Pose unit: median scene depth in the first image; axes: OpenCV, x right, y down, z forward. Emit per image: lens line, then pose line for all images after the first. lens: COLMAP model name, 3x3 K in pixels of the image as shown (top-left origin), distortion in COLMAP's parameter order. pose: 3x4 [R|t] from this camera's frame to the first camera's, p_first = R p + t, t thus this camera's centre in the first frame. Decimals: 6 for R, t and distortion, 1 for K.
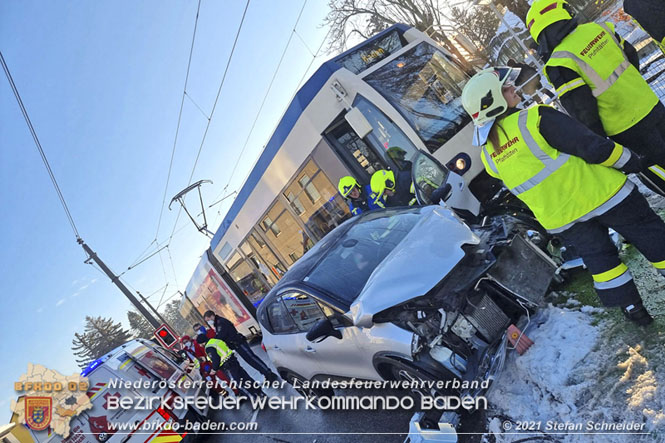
lens RADIAL K [[452.7, 0, 338.6], [0, 452.7, 244.7], [0, 0, 1]] dist [0.075498, -0.067468]
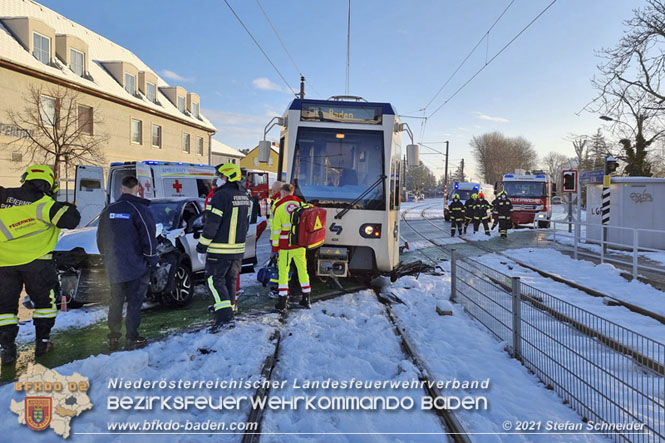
lens RADIAL K [[445.2, 0, 334.2], [0, 445.2, 196.3], [0, 0, 1]] dist [0.045520, -0.003701]
pose [[0.624049, 0.666172, -0.408384, 0.788513], [-0.599404, 0.743412, 0.296737, -0.675375], [0.501276, 0.059608, 0.863232, -0.023318]]
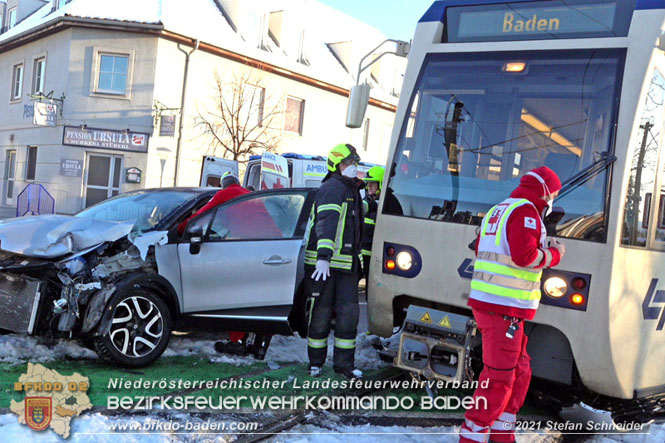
lens RADIAL K [[632.4, 0, 269.8], [0, 632.4, 221.2], [0, 0, 1]] dist [-0.001482, -0.004192]
pose [[0.211170, 0.691292, -0.691030, 0.785989], [-0.385291, 0.708602, 0.591130, -0.651286], [0.898308, 0.141418, 0.415984, 0.502759]]
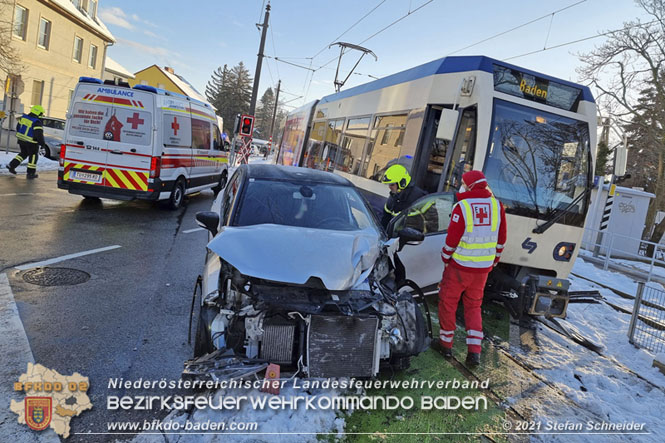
lens RADIAL K [[454.6, 0, 342.3], [0, 454.6, 189.1], [0, 0, 1]] dist [0.039904, -0.001100]
pose [[0.603269, 0.780919, -0.161965, 0.168189], [-0.765146, 0.623996, 0.158687, -0.165997], [0.224987, 0.028196, 0.973954, 0.034473]]
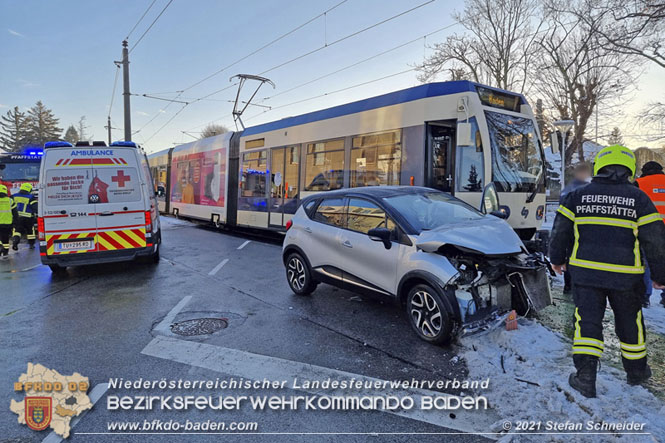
lens RADIAL K [[449.8, 0, 336.3], [0, 449.8, 202.0], [0, 0, 1]] dist [0.077731, -0.063446]
pose [[0.763218, 0.642117, 0.072004, -0.192030], [-0.635864, 0.766197, -0.092838, 0.209561], [-0.114782, 0.025071, 0.993074, -0.190277]]
